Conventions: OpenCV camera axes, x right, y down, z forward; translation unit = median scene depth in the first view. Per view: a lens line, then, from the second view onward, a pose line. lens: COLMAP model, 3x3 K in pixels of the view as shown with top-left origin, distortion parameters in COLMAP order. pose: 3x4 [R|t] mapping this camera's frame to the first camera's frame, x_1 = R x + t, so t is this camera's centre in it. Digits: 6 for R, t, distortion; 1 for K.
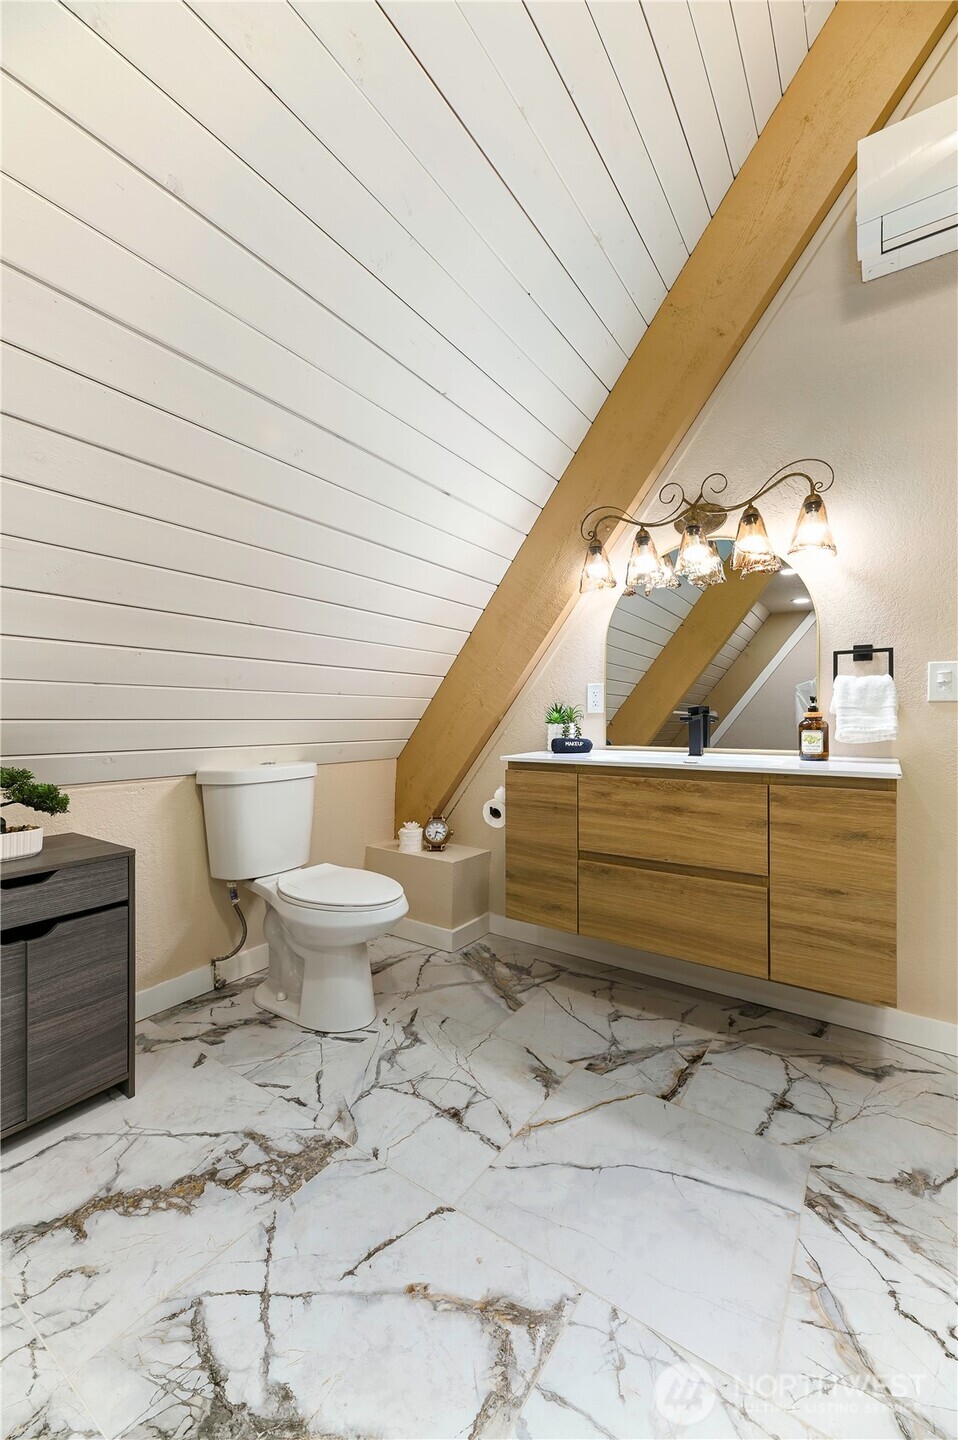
lens RADIAL K [[585.0, 0, 476.3], [0, 585.0, 716.7], [0, 0, 1]] dist [0.015767, -0.003929]
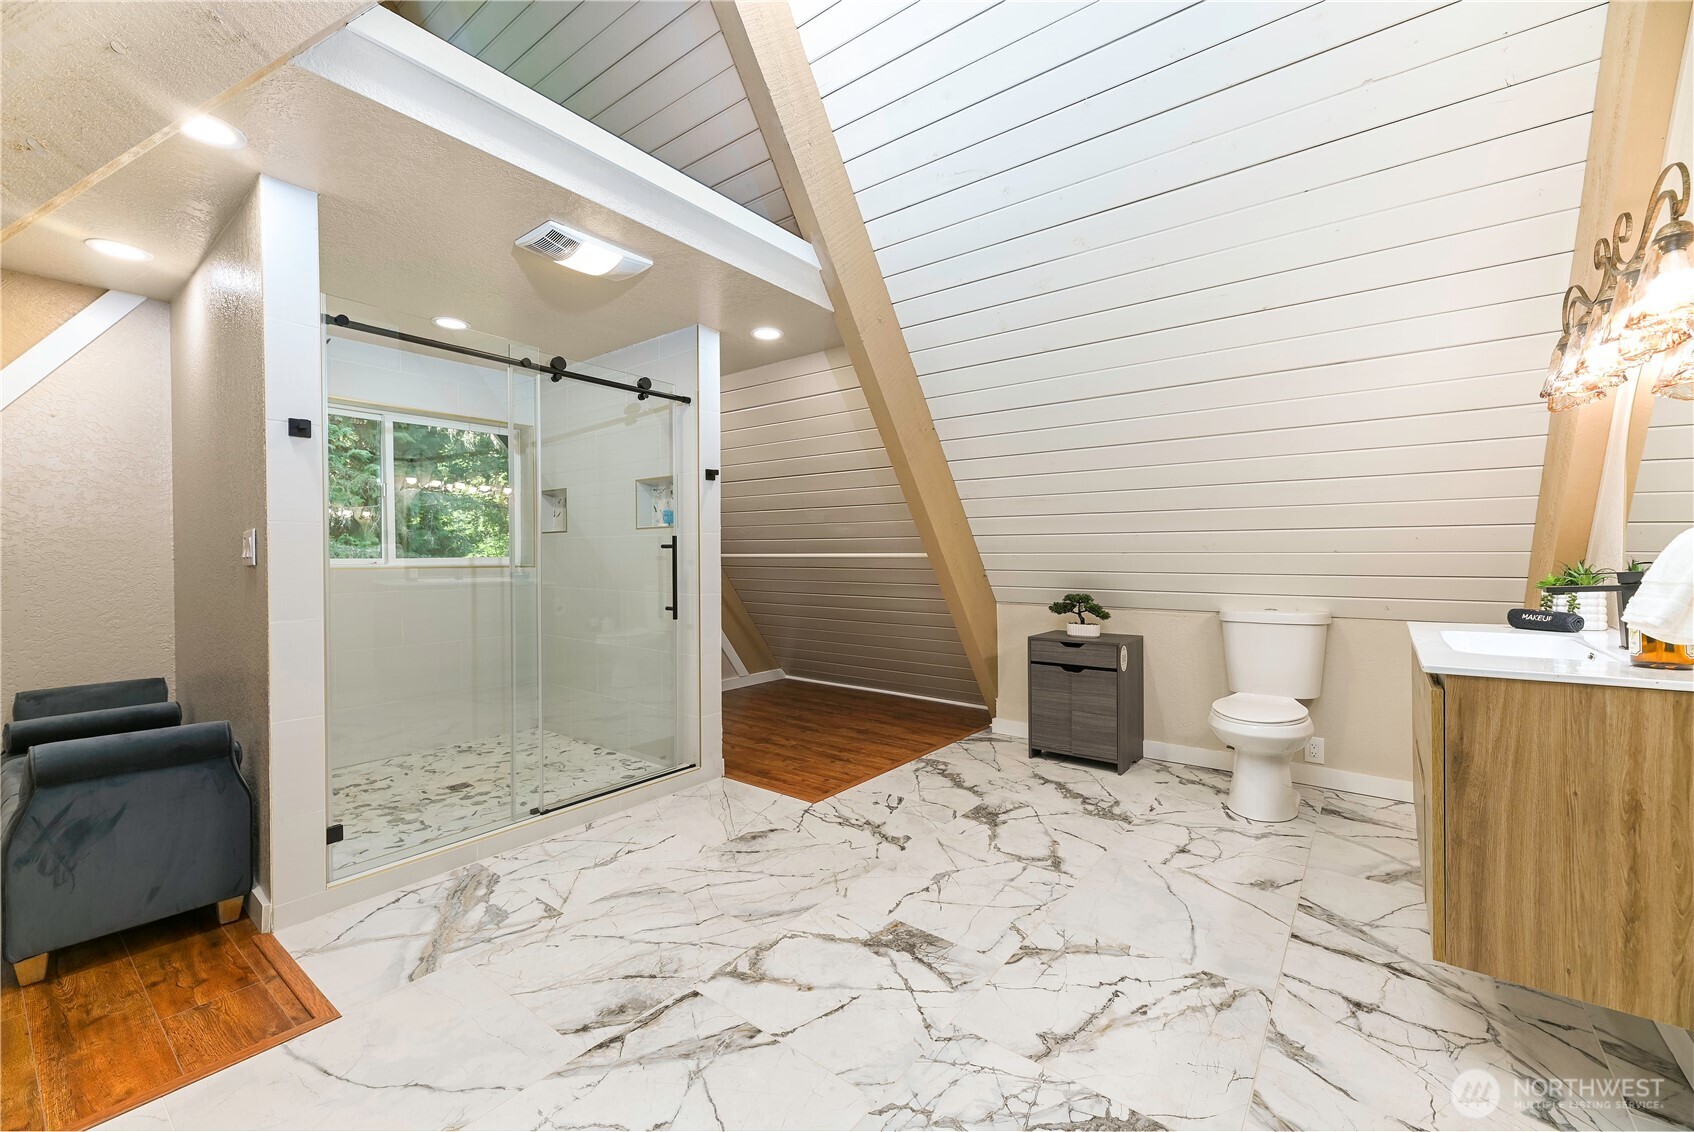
lens RADIAL K [[688.1, 0, 841.0], [0, 688.1, 554.8], [0, 0, 1]] dist [0.015767, -0.003929]
pose [[-0.059249, -0.001643, -0.998242, 1.434267], [0.002837, 0.999994, -0.001814, -0.046185], [0.998239, -0.002939, -0.059244, 0.215619]]
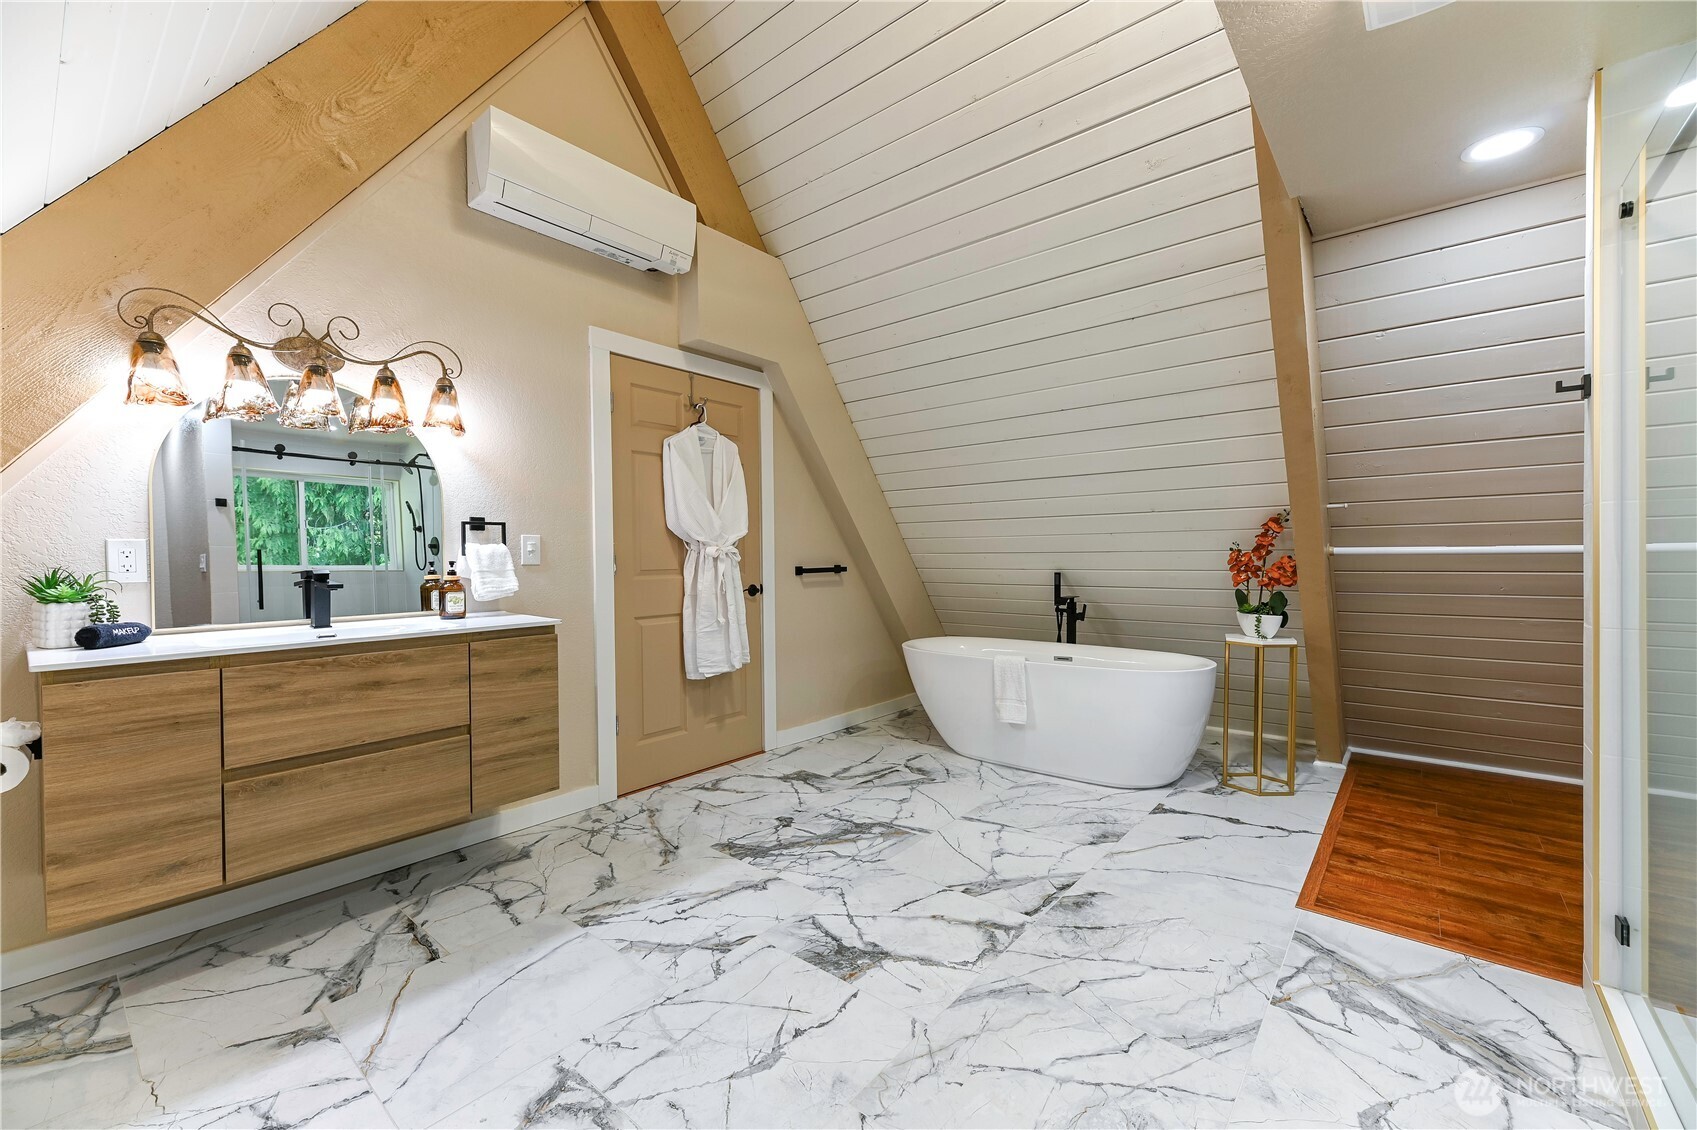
lens RADIAL K [[678.2, 0, 848.5], [0, 678.2, 565.0], [0, 0, 1]] dist [0.002789, 0.000284]
pose [[0.085611, -0.016253, 0.996196, -0.684486], [0.008015, 0.999846, 0.015624, -0.044281], [-0.996296, 0.006647, 0.085728, 0.152640]]
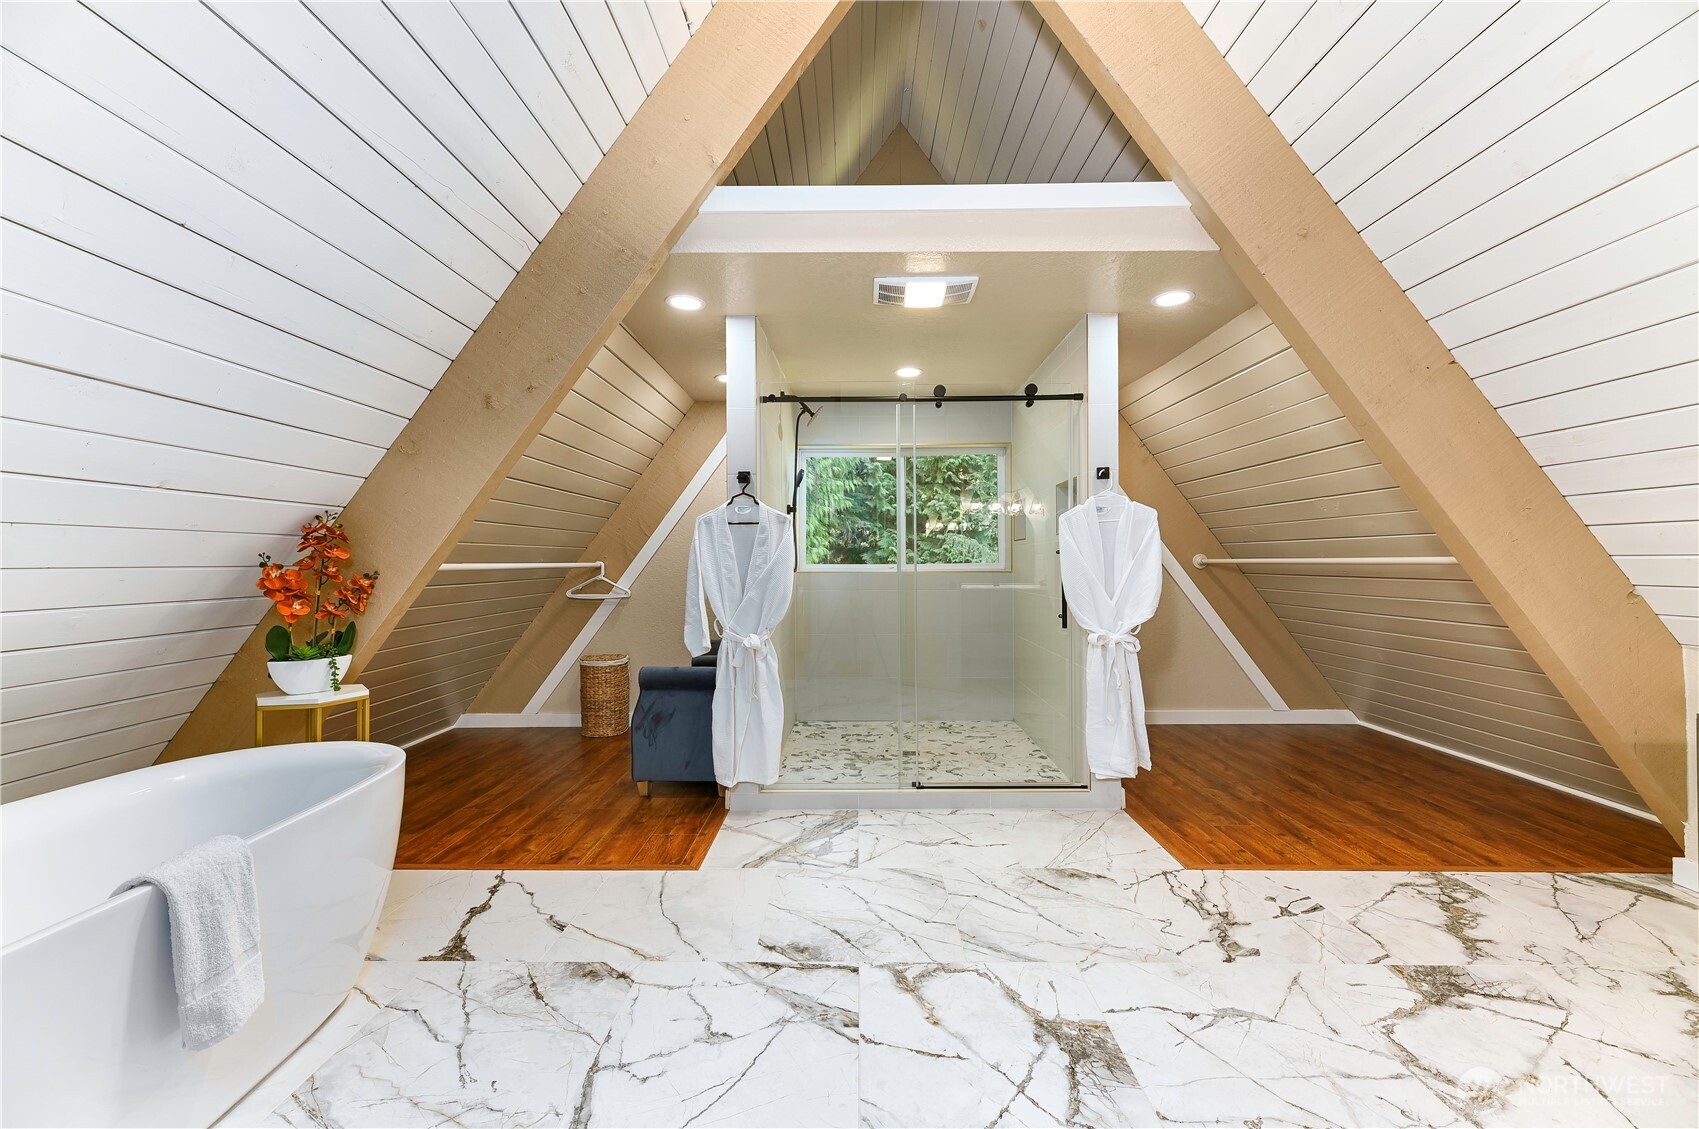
lens RADIAL K [[690.2, 0, 843.5], [0, 690.2, 553.3], [0, 0, 1]] dist [0.015767, -0.003929]
pose [[-0.830201, -0.003945, -0.557450, 1.078123], [0.004643, 0.999891, -0.013991, -0.048123], [0.557445, -0.014204, -0.830093, 0.821995]]
